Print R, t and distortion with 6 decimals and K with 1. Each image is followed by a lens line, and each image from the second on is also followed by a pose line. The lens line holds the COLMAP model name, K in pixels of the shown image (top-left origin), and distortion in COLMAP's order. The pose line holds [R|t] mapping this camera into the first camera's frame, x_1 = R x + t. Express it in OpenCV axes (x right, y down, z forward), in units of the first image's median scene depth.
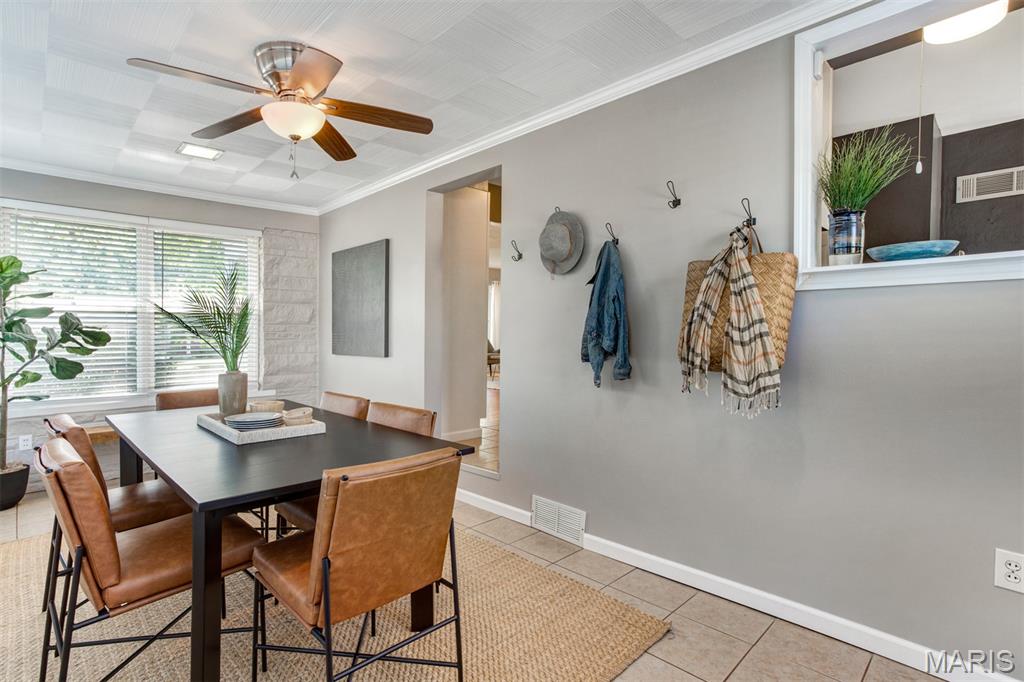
lens RADIAL K [[509.4, 0, 502.3], [0, 509.4, 339.5], [0, 0, 1]] dist [-0.002416, 0.005241]
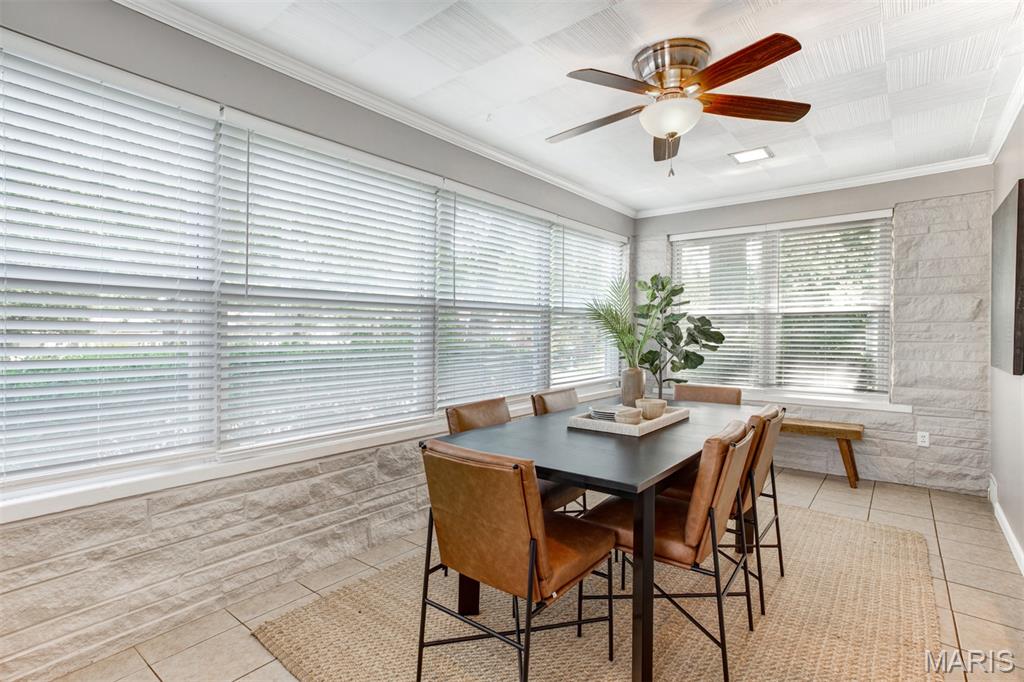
lens RADIAL K [[509.4, 0, 502.9], [0, 509.4, 336.0], [0, 0, 1]] dist [-0.002416, 0.005241]
pose [[0.130367, 0.010209, -0.991413, 0.255200], [-0.017723, 0.999811, 0.007965, -0.004355], [0.991307, 0.016532, 0.130523, 0.271230]]
